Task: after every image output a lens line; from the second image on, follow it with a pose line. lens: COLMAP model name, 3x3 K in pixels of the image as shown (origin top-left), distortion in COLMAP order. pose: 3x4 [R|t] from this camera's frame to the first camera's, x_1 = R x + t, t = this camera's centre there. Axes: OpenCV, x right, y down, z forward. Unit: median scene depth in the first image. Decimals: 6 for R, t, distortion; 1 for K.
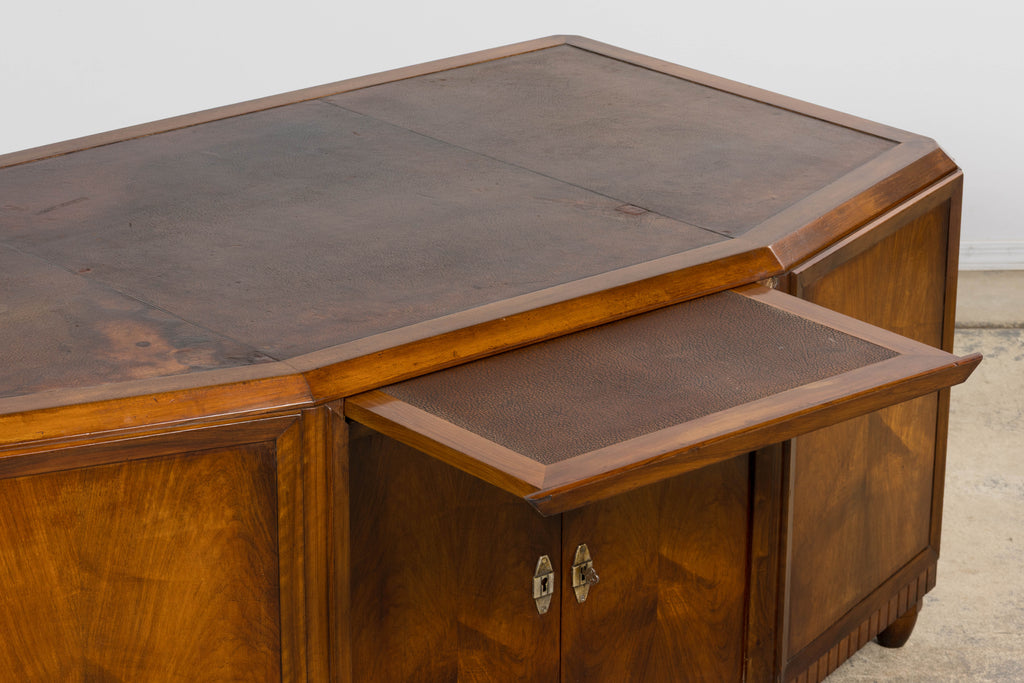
lens RADIAL K [[3392.9, 0, 513.1], [0, 3392.9, 345.4], [0, 0, 1]] dist [-0.190791, 0.000000]
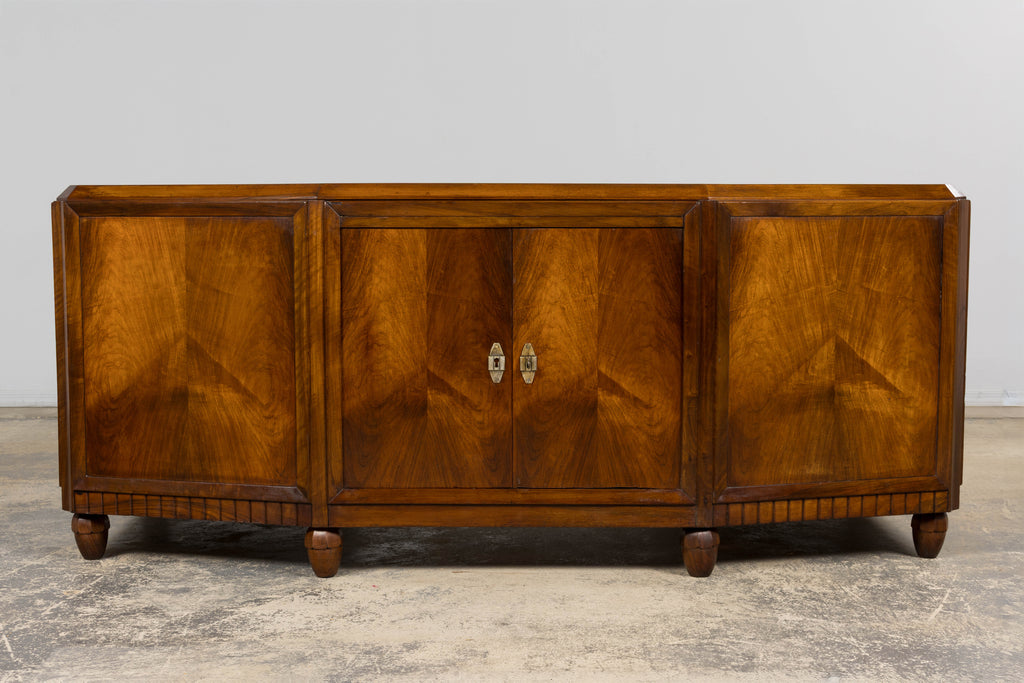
lens RADIAL K [[1816.4, 0, 505.7], [0, 1816.4, 378.8], [0, 0, 1]] dist [0.011281, 0.000000]
pose [[0.760198, 0.062982, -0.646632, 0.597103], [-0.212265, 0.964748, -0.155578, 0.222180], [0.614038, 0.255527, 0.746768, 0.395835]]
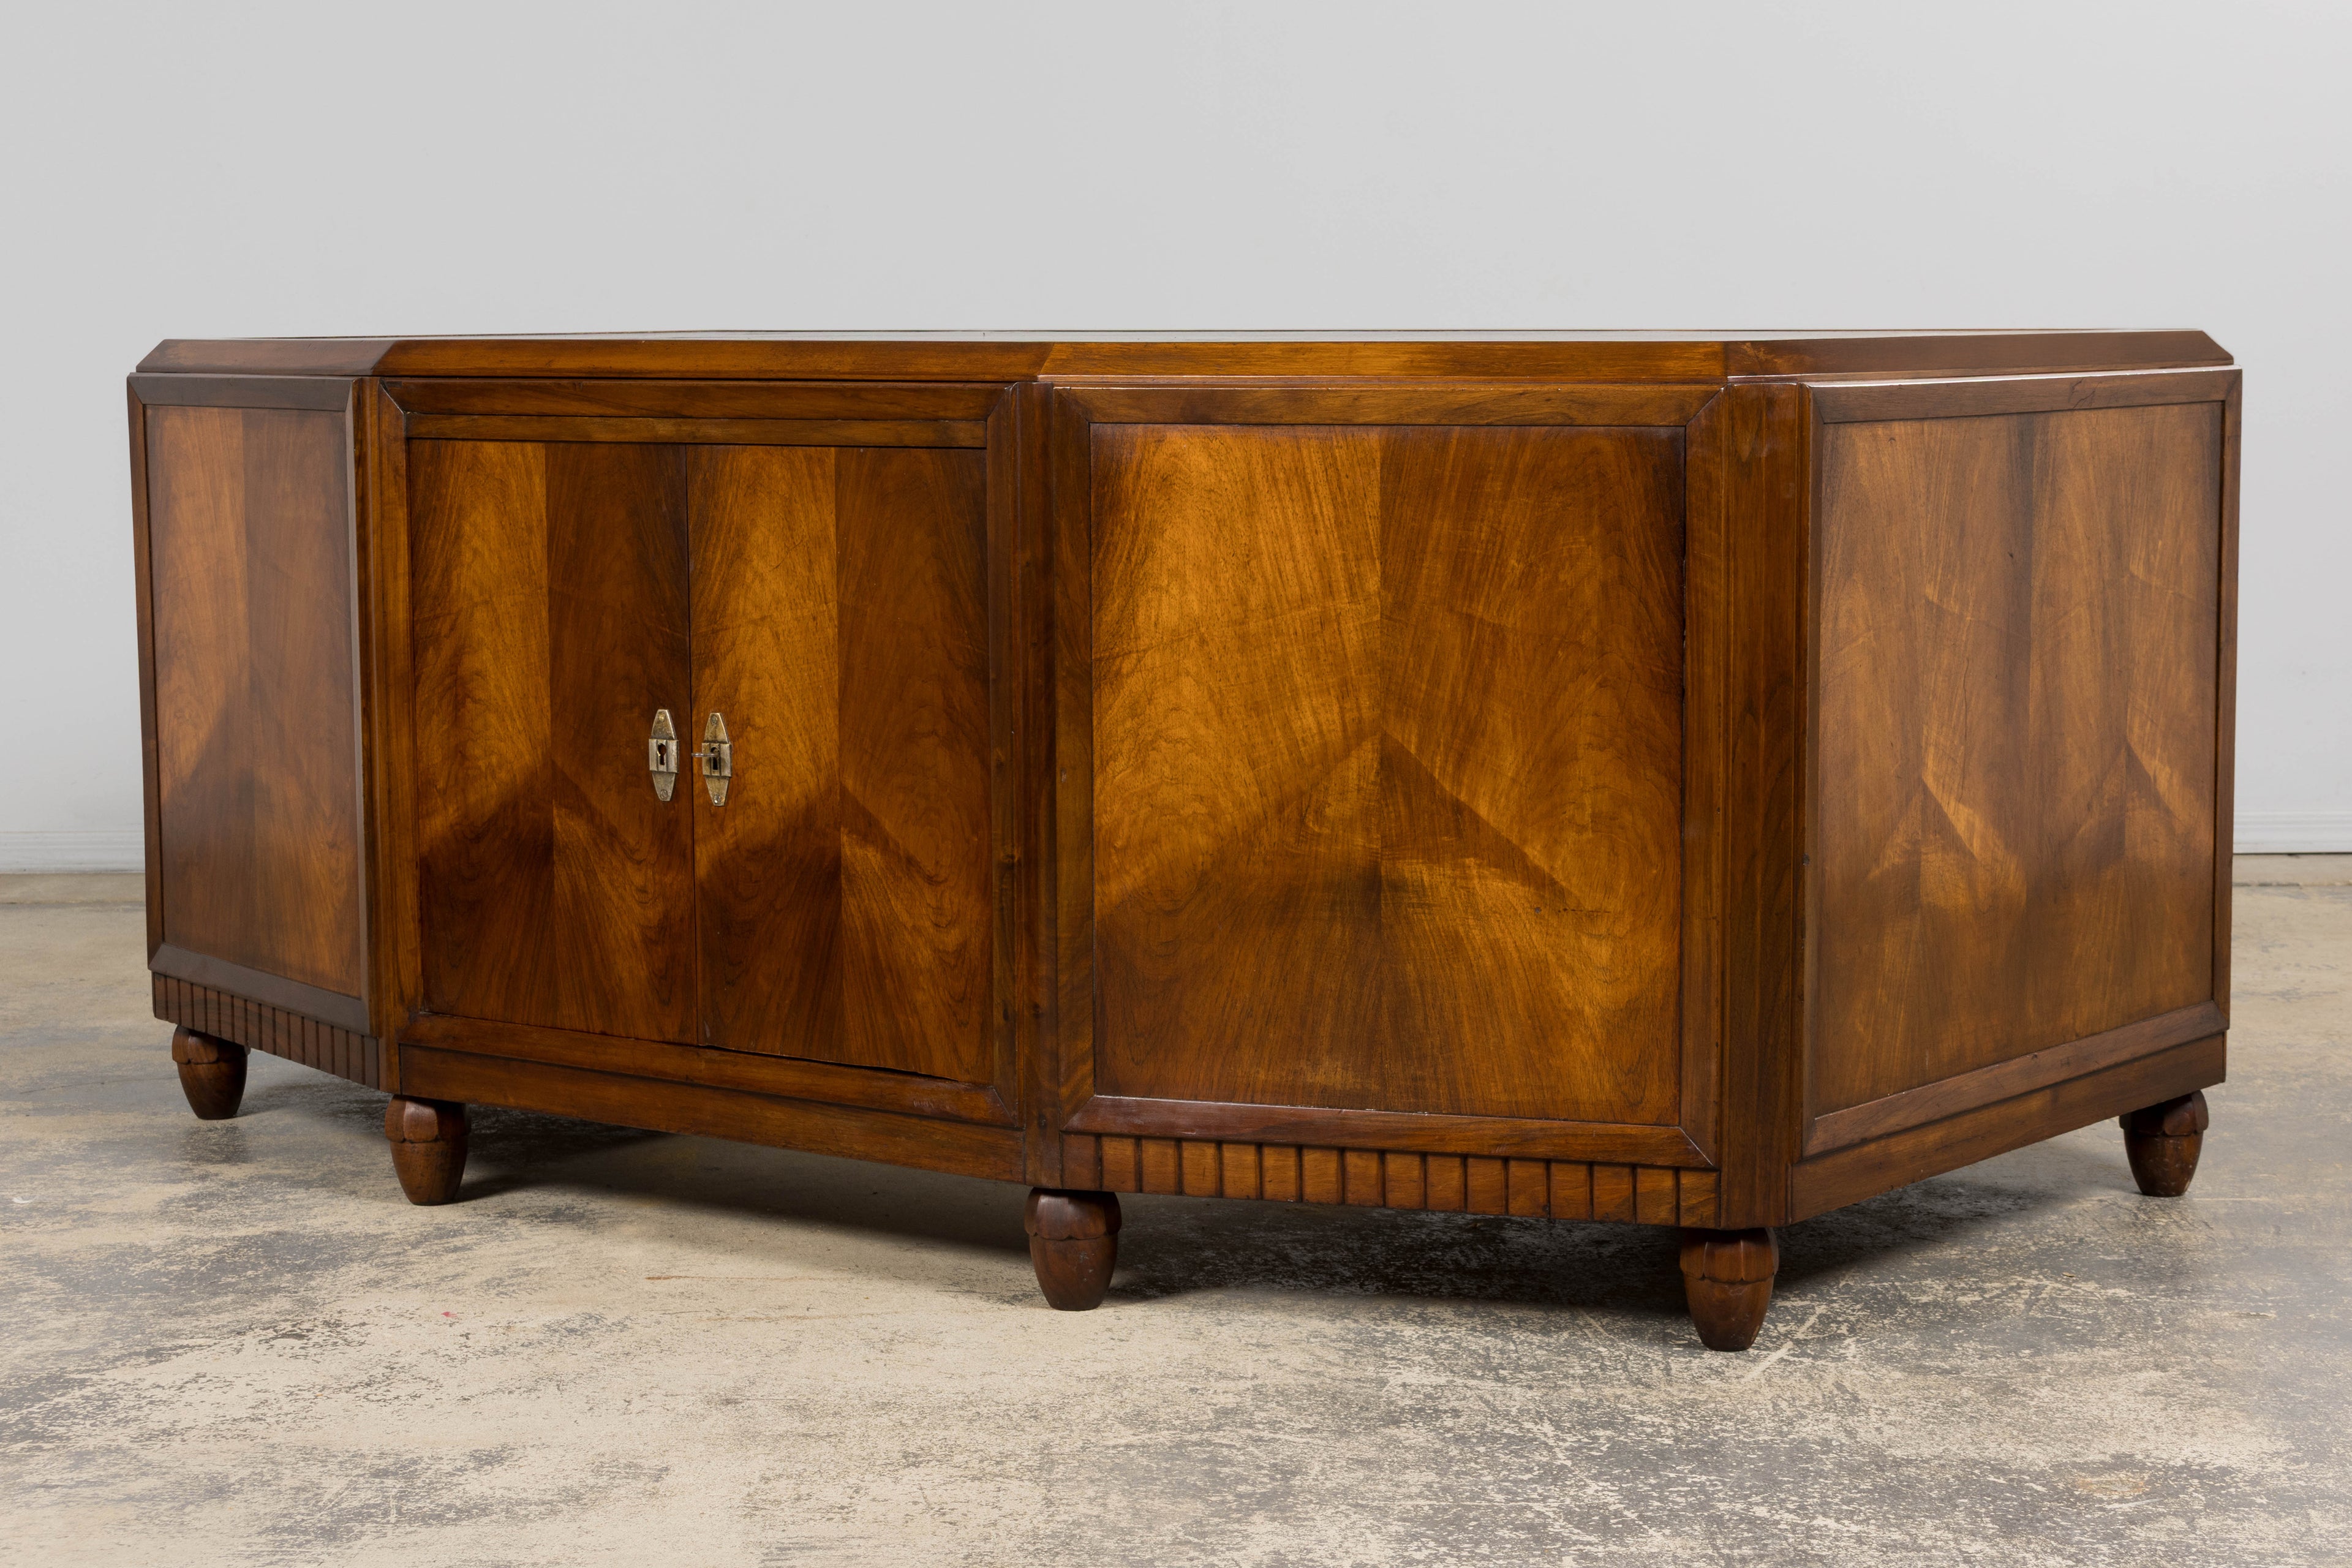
lens RADIAL K [[4590.1, 0, 1220.0], [0, 4590.1, 874.9], [0, 0, 1]] dist [0.011360, 0.000000]
pose [[0.207226, 0.112136, -0.971845, 1.000308], [-0.320985, 0.946208, 0.040734, 0.020730], [0.924135, 0.303506, 0.232073, 0.954250]]
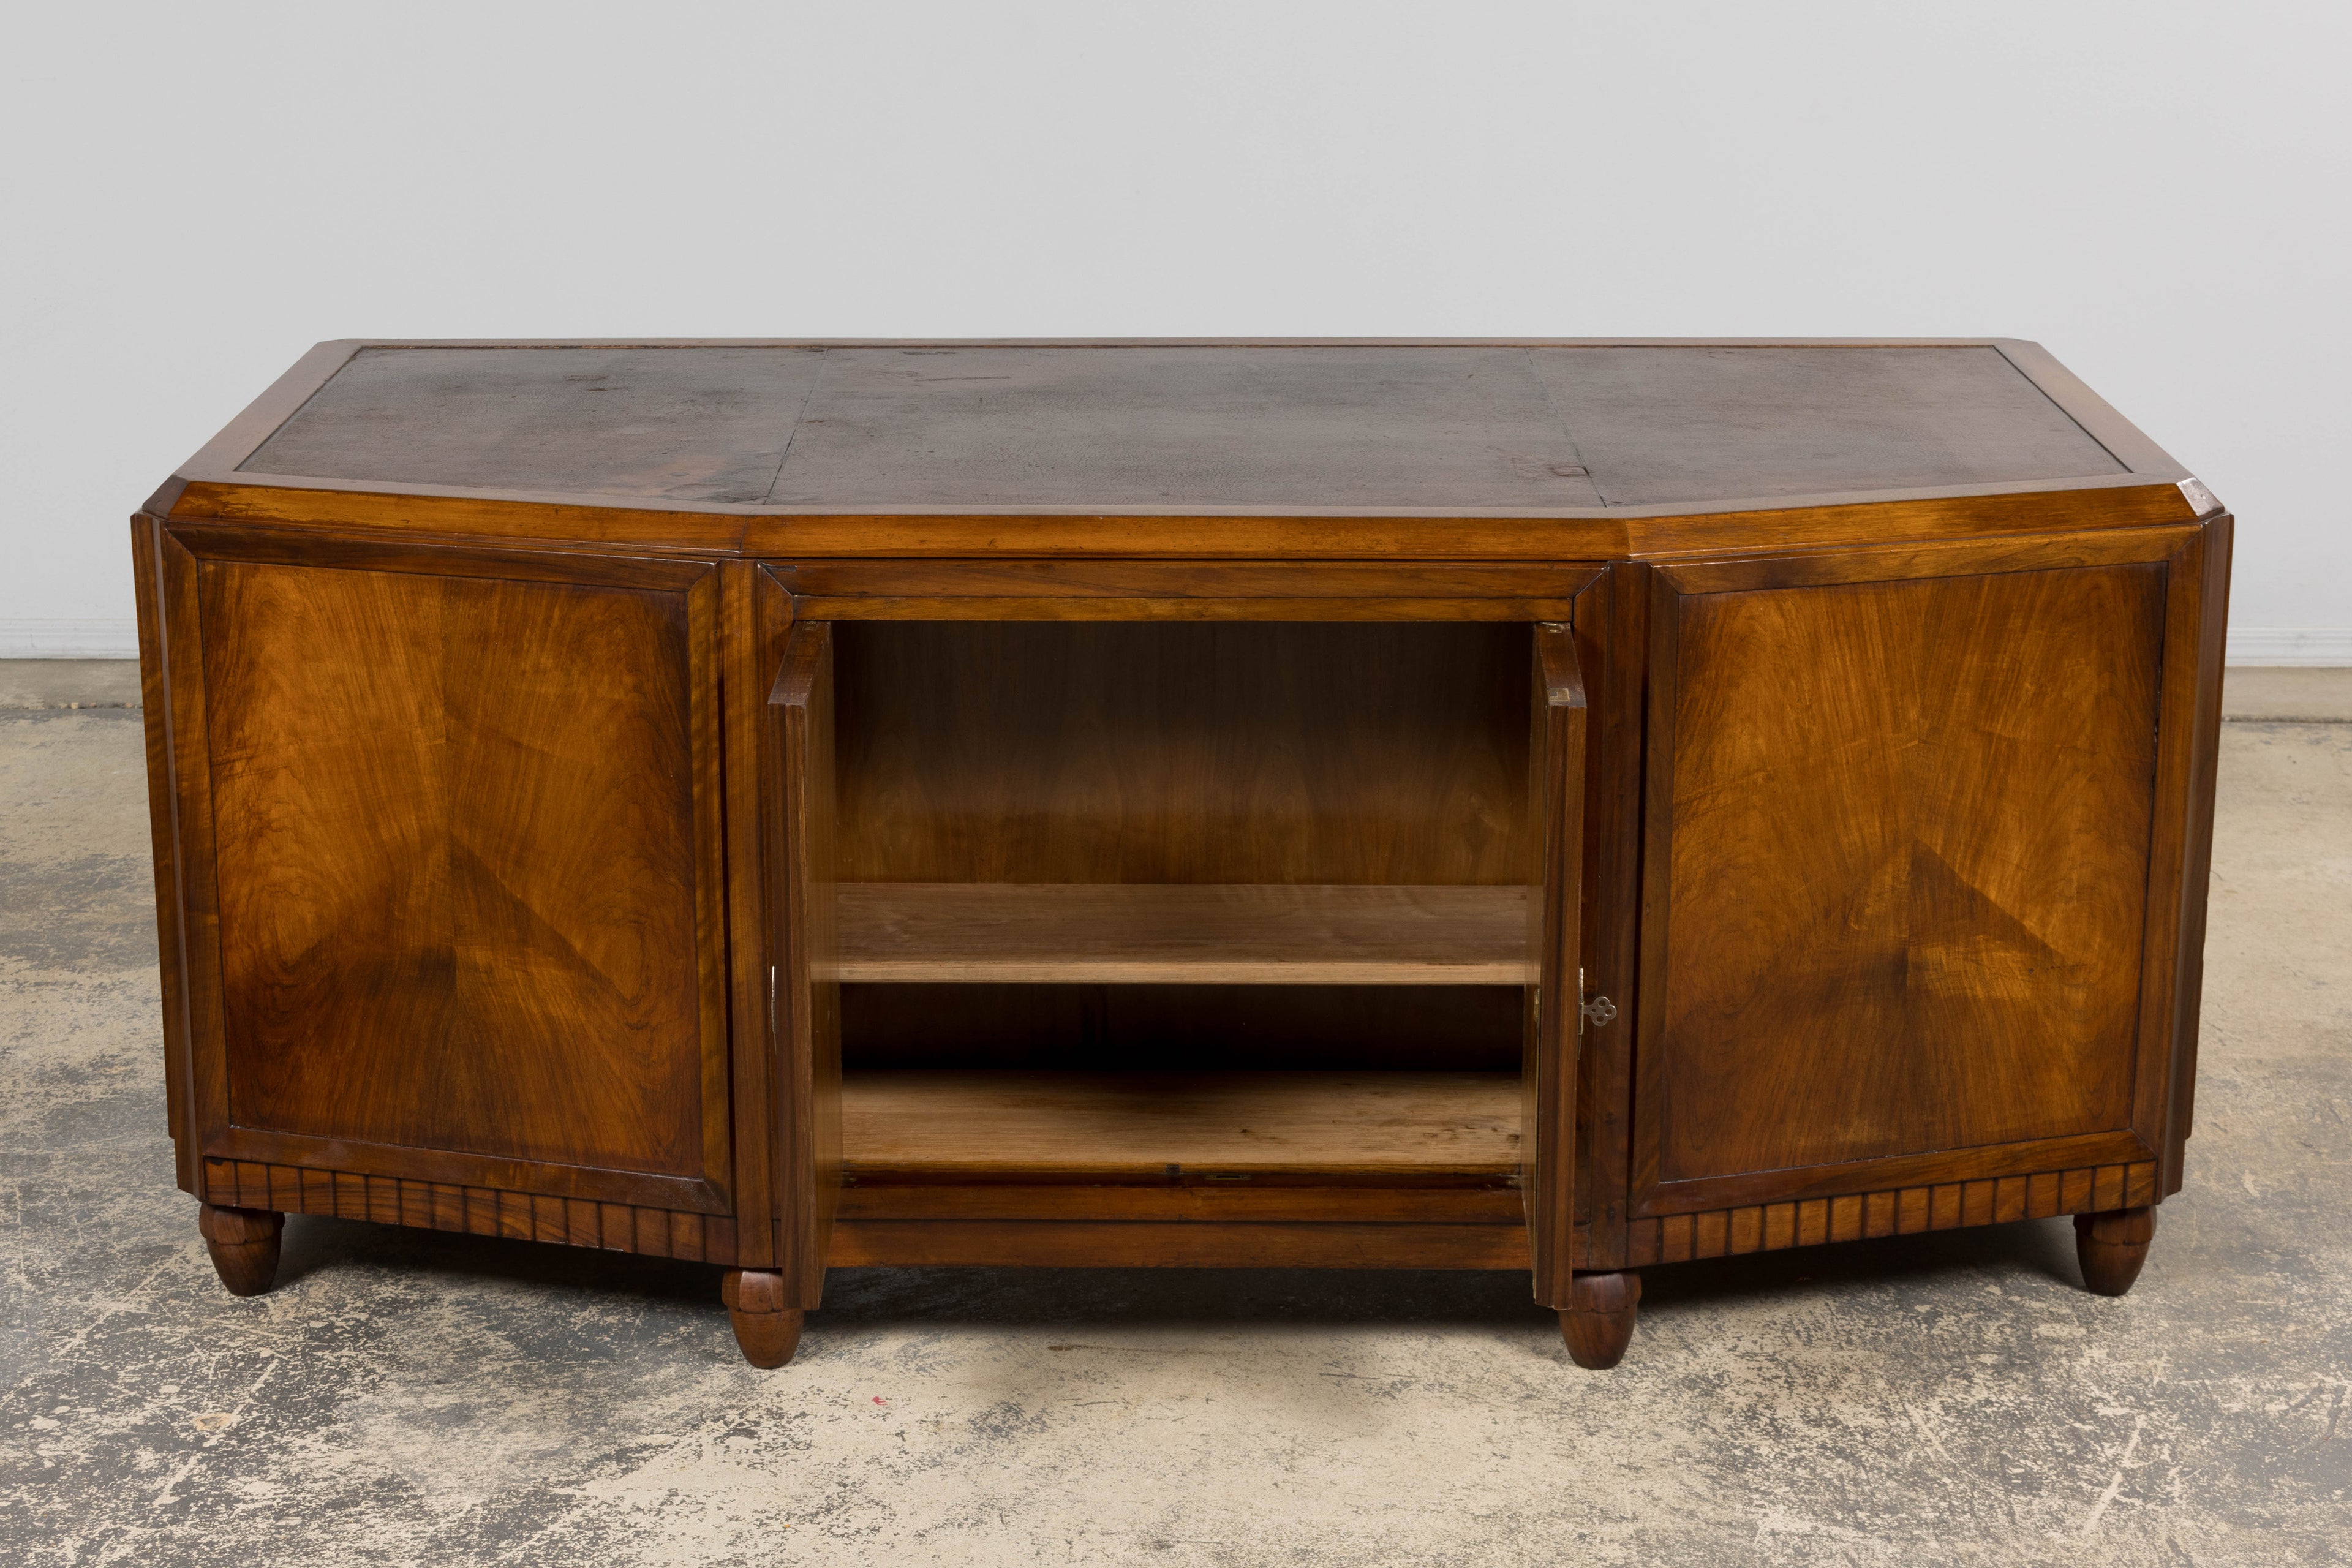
lens RADIAL K [[4590.1, 0, 1185.5], [0, 4590.1, 890.3], [0, 0, 1]] dist [0.011360, 0.000000]
pose [[0.759621, 0.174938, -0.626397, 0.651755], [-0.215891, 0.976357, 0.010866, 0.056346], [0.613488, 0.126979, 0.779429, 0.276936]]
